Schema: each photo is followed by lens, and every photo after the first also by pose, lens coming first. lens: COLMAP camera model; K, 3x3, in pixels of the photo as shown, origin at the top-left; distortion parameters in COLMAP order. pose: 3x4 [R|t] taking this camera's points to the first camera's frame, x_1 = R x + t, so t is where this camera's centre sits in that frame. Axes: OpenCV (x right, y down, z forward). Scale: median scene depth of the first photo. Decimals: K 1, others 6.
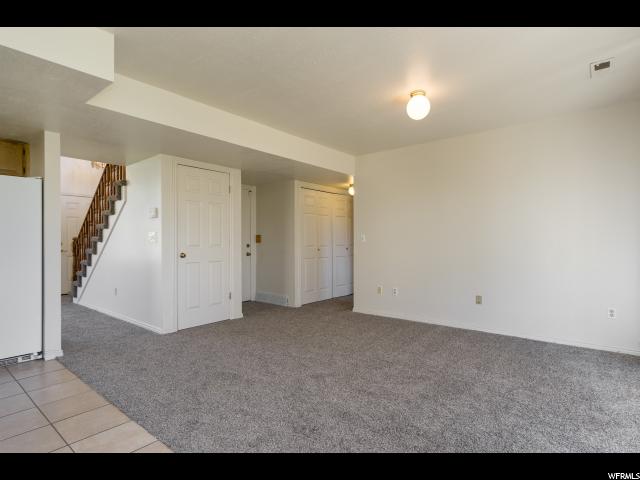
lens RADIAL K [[339.0, 0, 317.3], [0, 339.0, 240.8], [0, 0, 1]] dist [-0.001987, 0.000708]
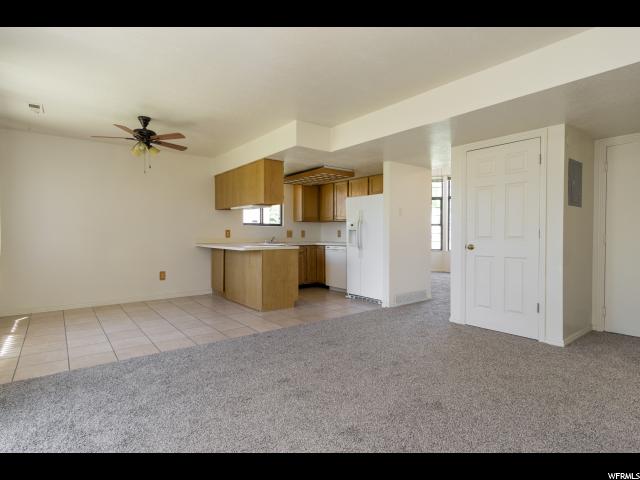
lens RADIAL K [[339.0, 0, 317.3], [0, 339.0, 240.8], [0, 0, 1]] dist [-0.001987, 0.000708]
pose [[-0.225026, 0.019254, -0.974163, 0.601051], [-0.001117, 0.999799, 0.020019, 0.007671], [0.974352, 0.005593, -0.224959, 0.781593]]
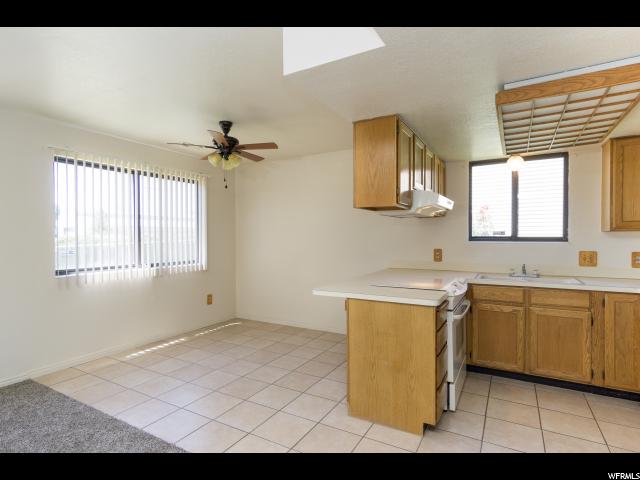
lens RADIAL K [[339.0, 0, 317.3], [0, 339.0, 240.8], [0, 0, 1]] dist [-0.001987, 0.000708]
pose [[-0.987753, 0.007379, -0.155853, -0.282256], [0.005112, 0.999875, 0.014938, -0.046731], [0.155943, 0.013958, -0.987667, 0.921261]]
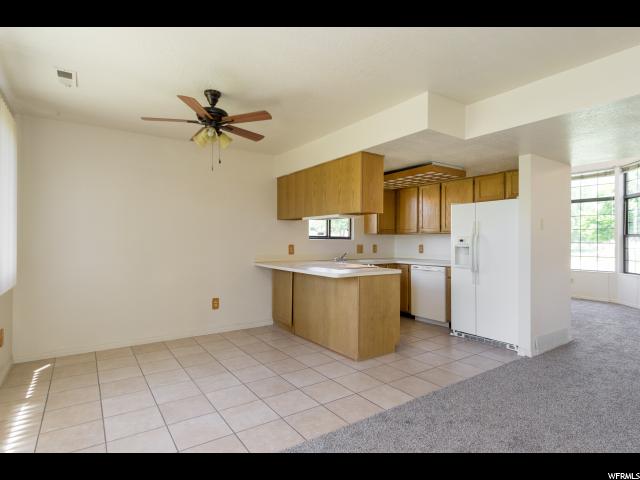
lens RADIAL K [[342.8, 0, 315.2], [0, 342.8, 240.8], [0, 0, 1]] dist [-0.002412, -0.000401]
pose [[-0.284972, -0.003464, -0.958530, 0.378549], [-0.004631, 0.999987, -0.002237, -0.021686], [0.958525, 0.003801, -0.284984, 0.493687]]
